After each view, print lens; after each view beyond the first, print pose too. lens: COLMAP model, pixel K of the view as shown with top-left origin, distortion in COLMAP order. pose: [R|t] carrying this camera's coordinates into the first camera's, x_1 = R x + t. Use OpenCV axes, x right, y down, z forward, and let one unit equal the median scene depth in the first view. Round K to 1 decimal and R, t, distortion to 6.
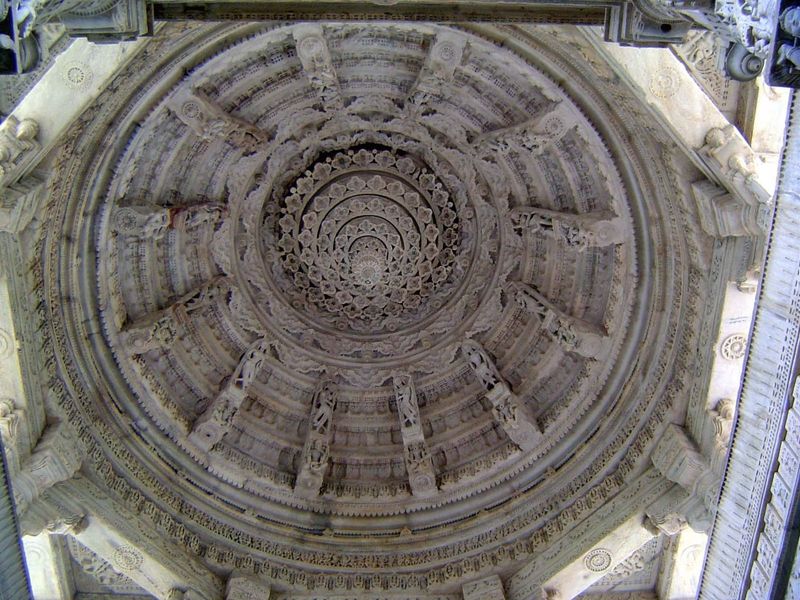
lens RADIAL K [[1007.7, 0, 399.6], [0, 1007.7, 300.3], [0, 0, 1]] dist [-0.017931, 0.000000]
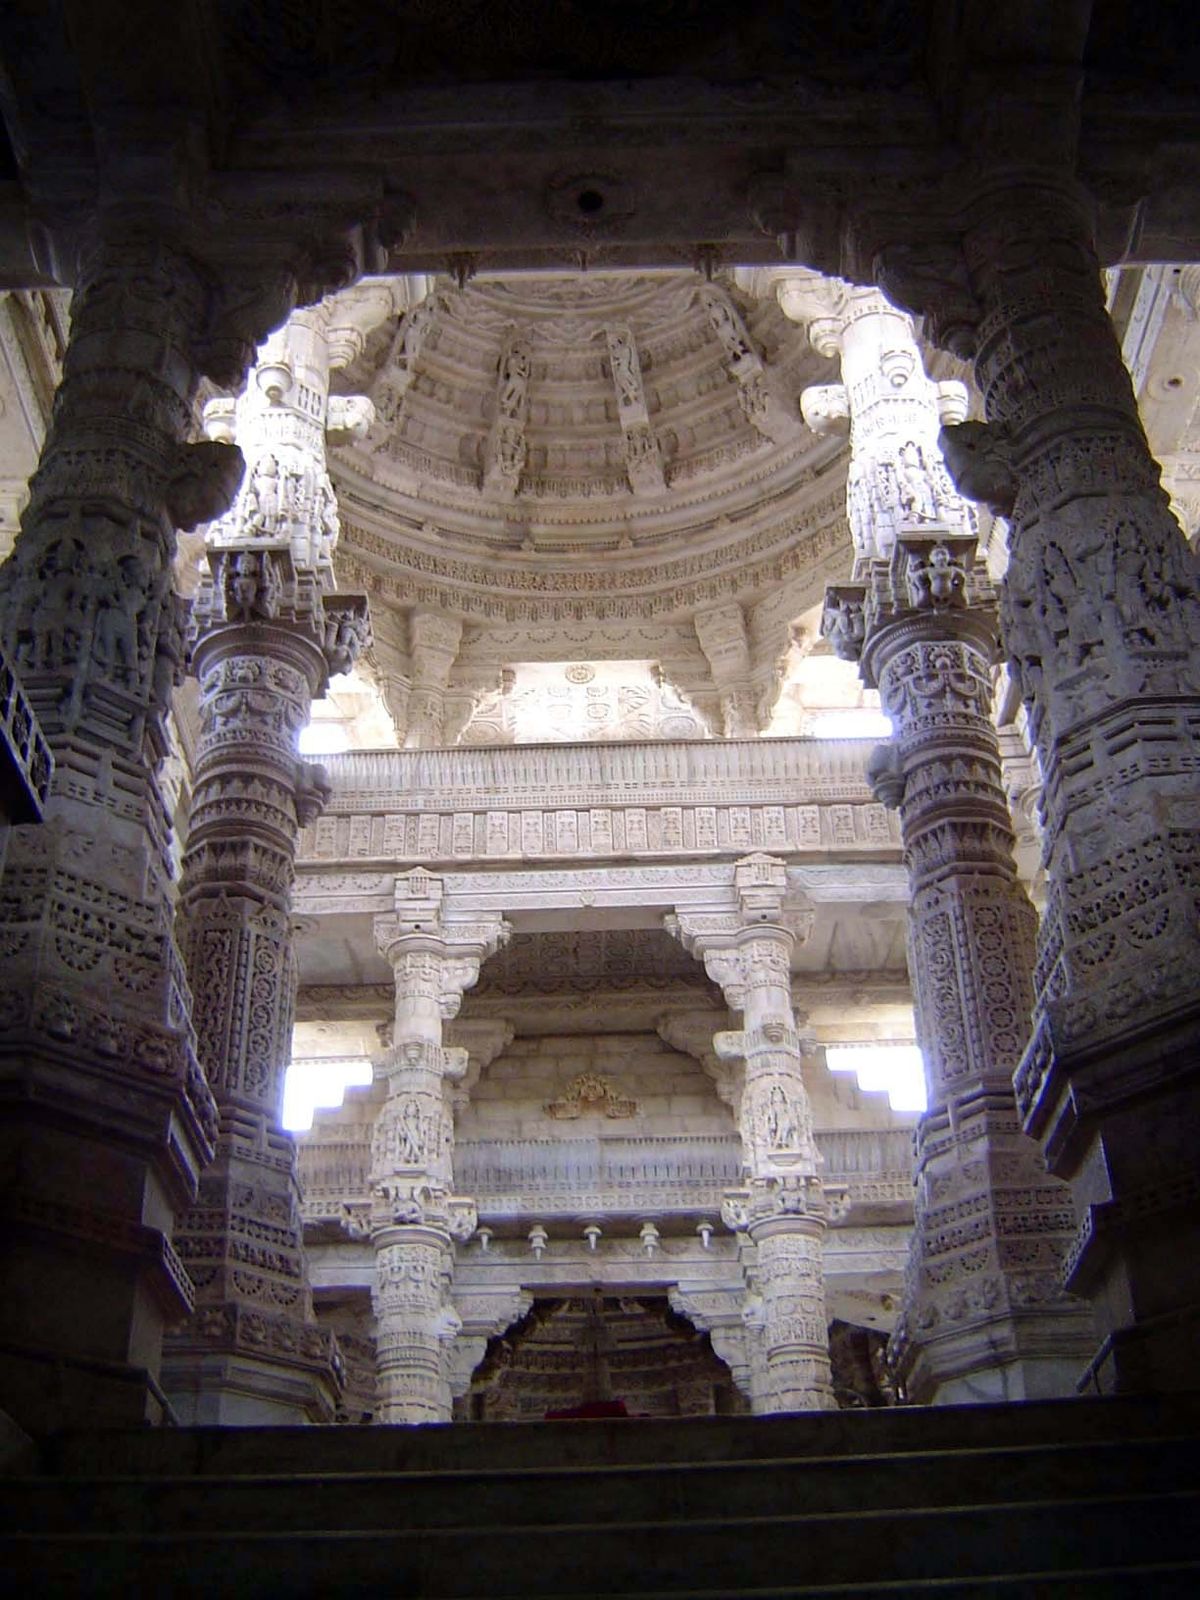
lens RADIAL K [[2015.3, 0, 600.0], [0, 2015.3, 799.8], [0, 0, 1]] dist [-0.017931, 0.000000]
pose [[0.999774, -0.010979, -0.018204, 0.012486], [0.018976, 0.846864, 0.531470, -0.437103], [0.009582, -0.531696, 0.846881, -0.447517]]
